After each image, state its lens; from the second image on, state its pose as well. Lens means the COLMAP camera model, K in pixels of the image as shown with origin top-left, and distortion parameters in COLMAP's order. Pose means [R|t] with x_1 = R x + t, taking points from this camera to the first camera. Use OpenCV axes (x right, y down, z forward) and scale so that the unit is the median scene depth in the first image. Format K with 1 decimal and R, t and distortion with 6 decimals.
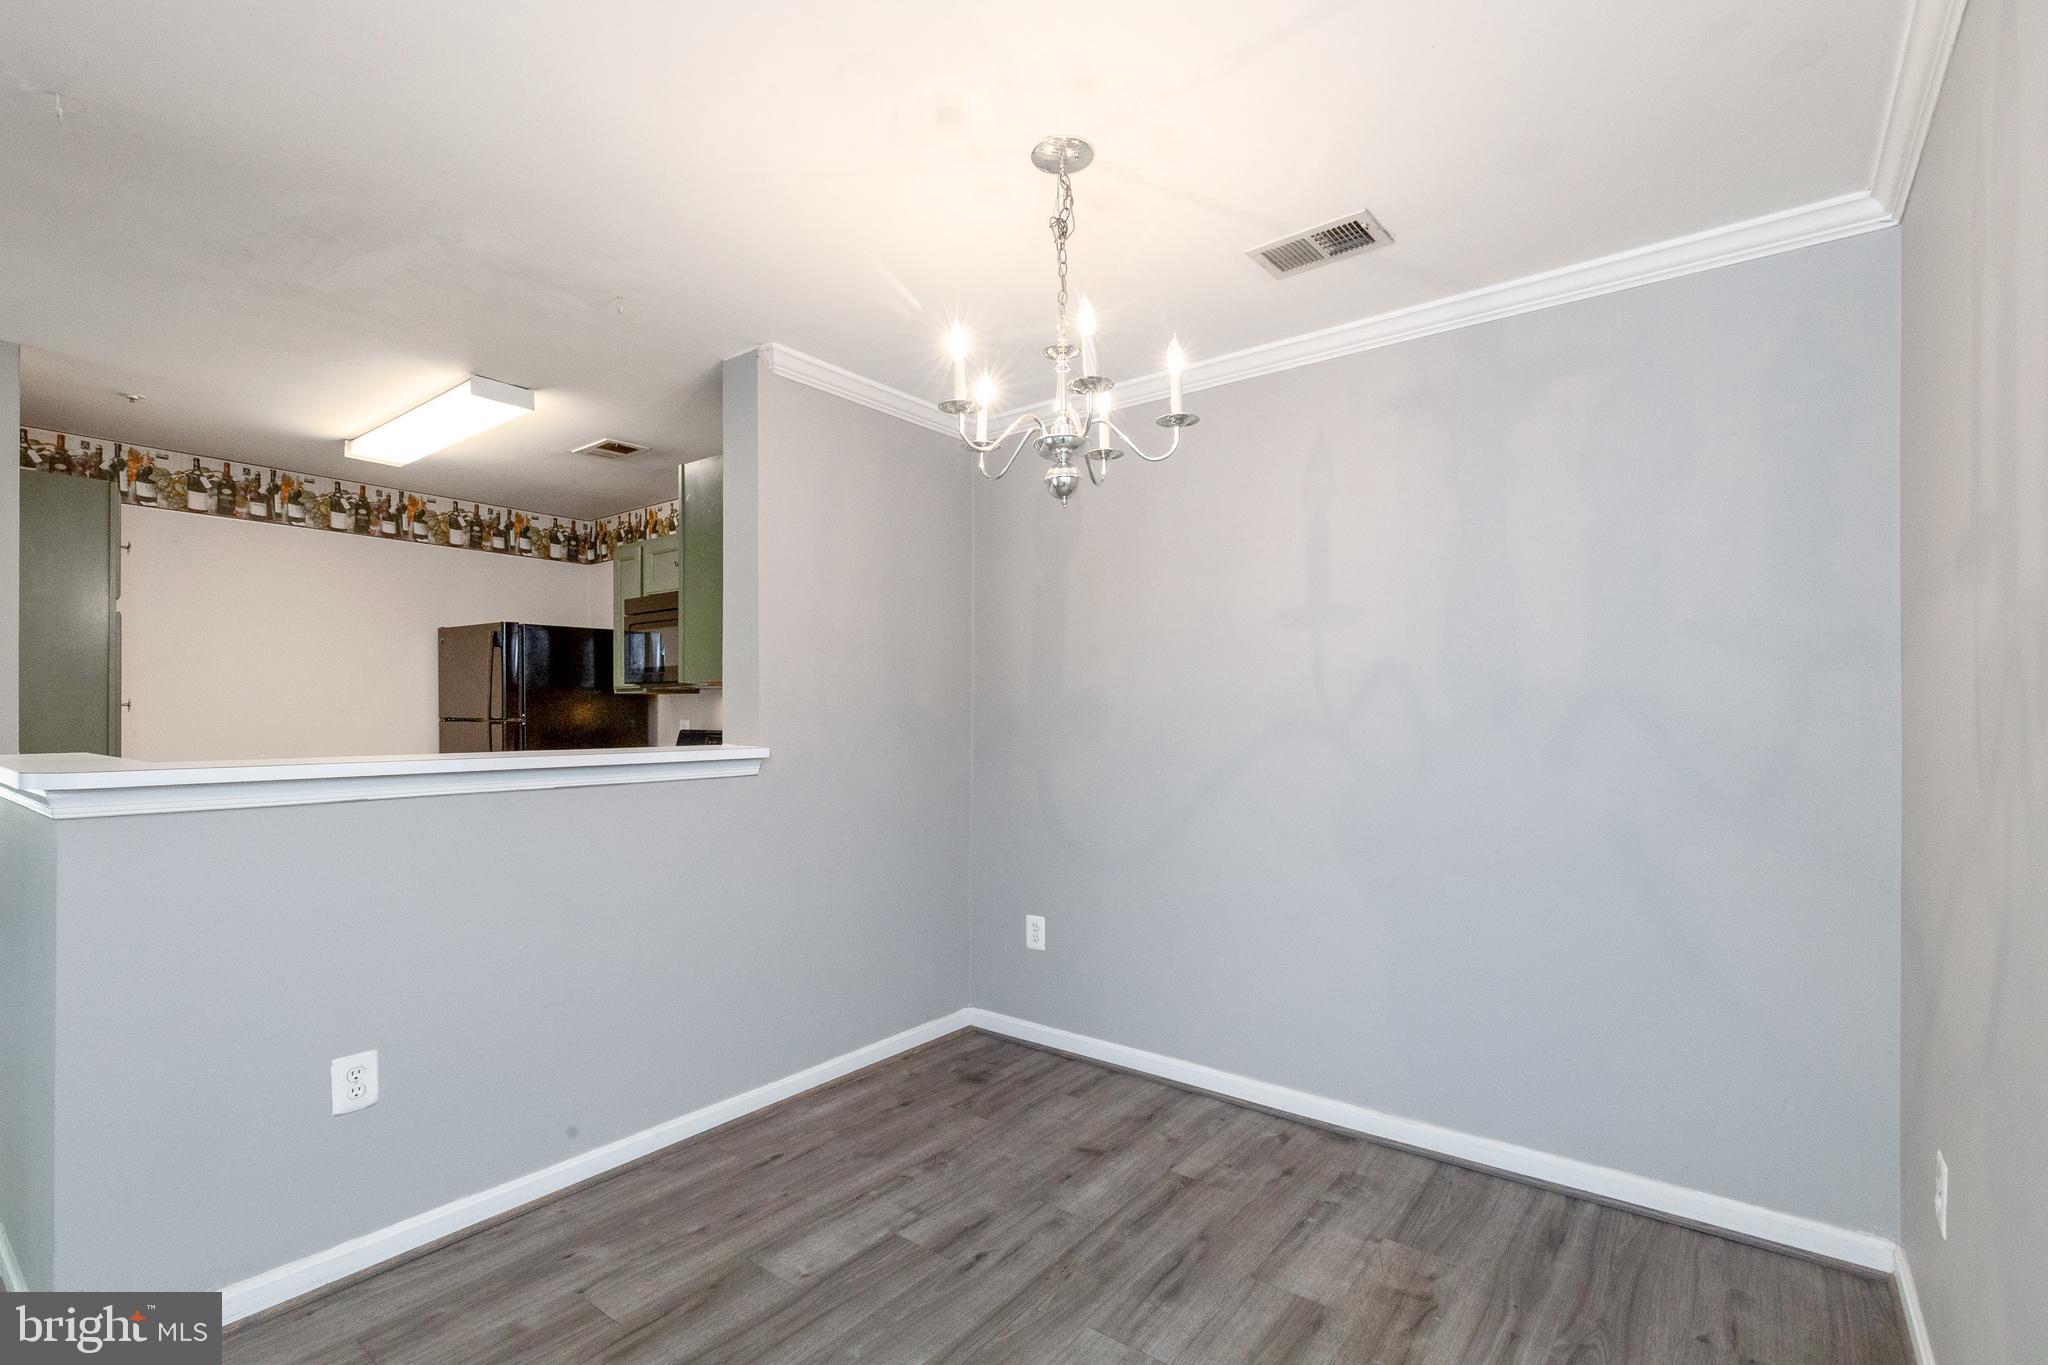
lens RADIAL K [[938.4, 0, 1021.3], [0, 938.4, 710.1], [0, 0, 1]] dist [0.008824, -0.000635]
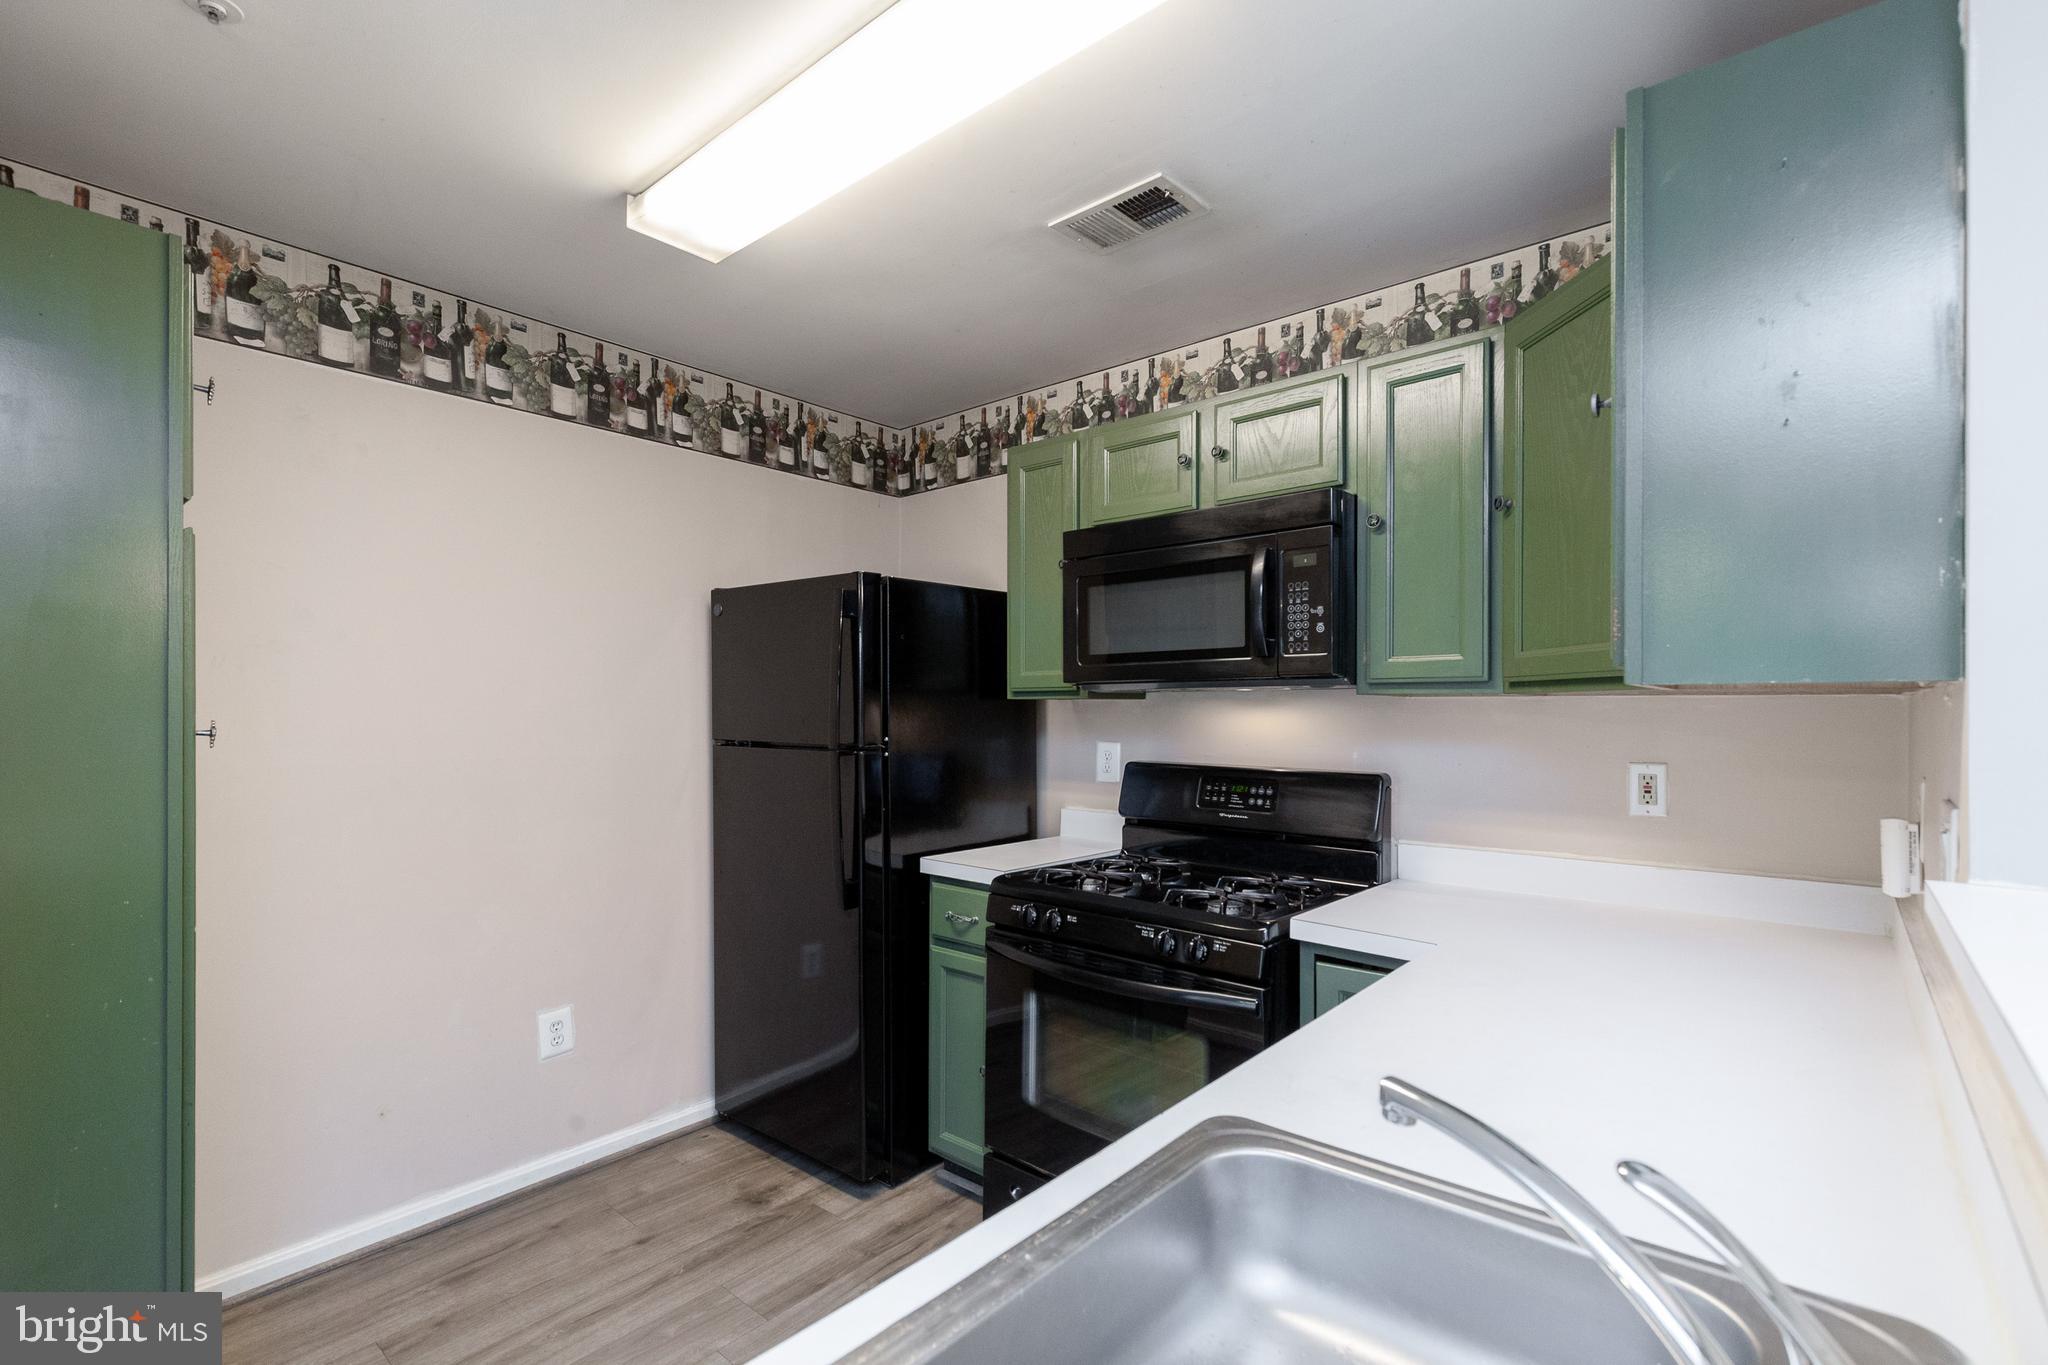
lens RADIAL K [[935.4, 0, 1028.2], [0, 935.4, 706.8], [0, 0, 1]] dist [0.009715, -0.000173]
pose [[0.998696, 0.000918, -0.051036, -0.422484], [-0.000812, 0.999997, 0.002105, -0.015872], [0.051037, -0.002061, 0.998695, 0.453835]]
